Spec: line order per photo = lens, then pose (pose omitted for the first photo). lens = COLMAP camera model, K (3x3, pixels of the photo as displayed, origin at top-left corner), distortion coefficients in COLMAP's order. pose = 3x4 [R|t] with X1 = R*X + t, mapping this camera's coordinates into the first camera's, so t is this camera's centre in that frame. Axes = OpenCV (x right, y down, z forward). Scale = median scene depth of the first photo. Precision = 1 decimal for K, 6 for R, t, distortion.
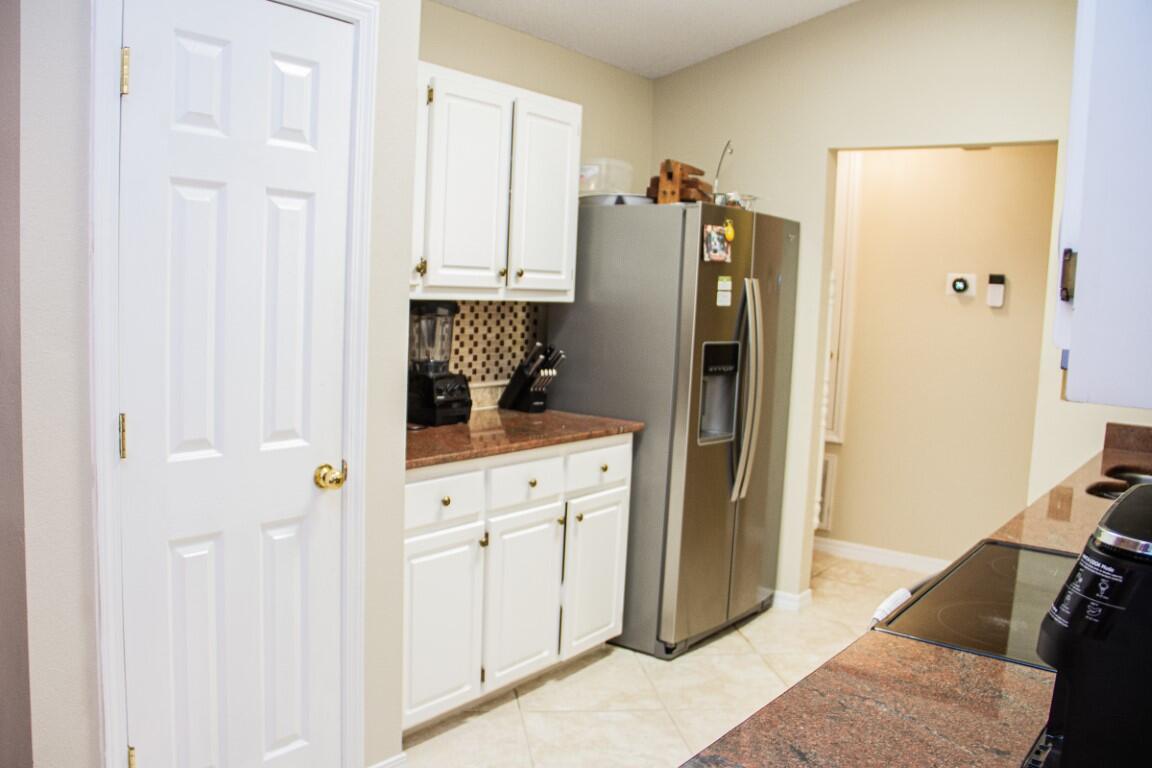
lens RADIAL K [[983.4, 0, 540.6], [0, 983.4, 400.8], [0, 0, 1]] dist [-0.160720, 0.116716]
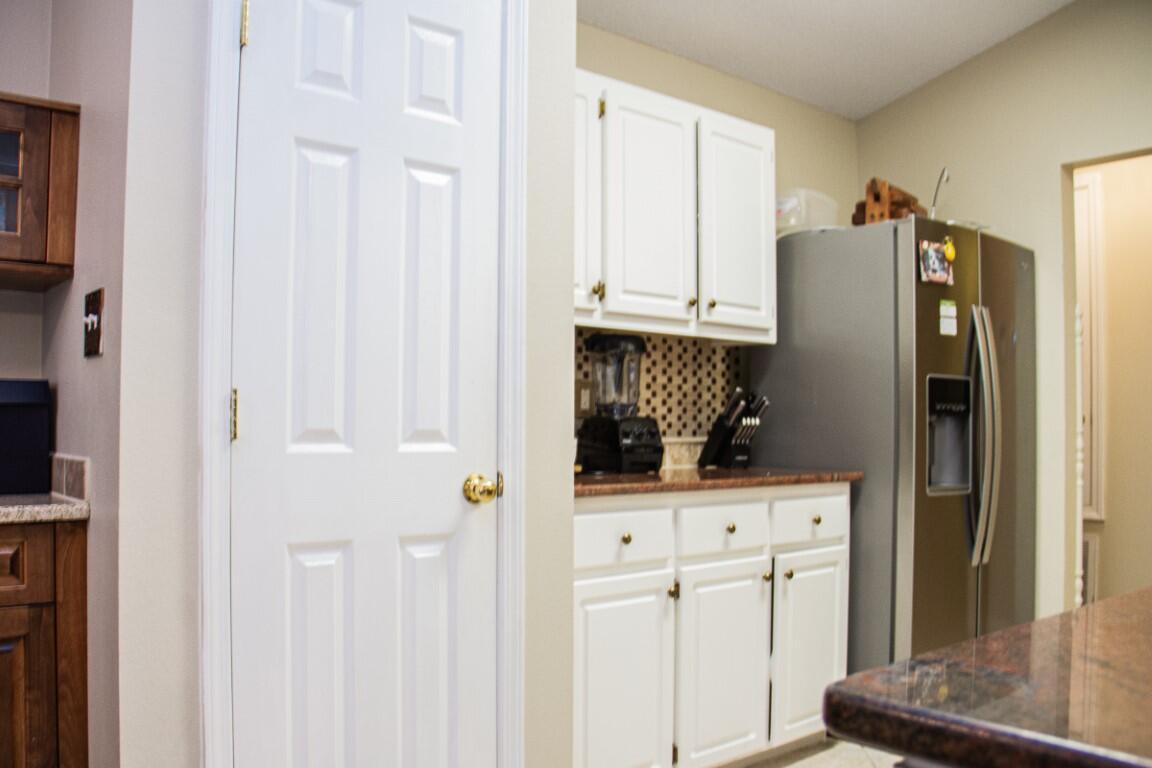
lens RADIAL K [[983.4, 0, 540.6], [0, 983.4, 400.8], [0, 0, 1]] dist [-0.160720, 0.116716]
pose [[0.973979, -0.038862, -0.223283, 0.021433], [0.007762, 0.990331, -0.138507, 0.077554], [0.226506, 0.133170, 0.964863, 0.100699]]
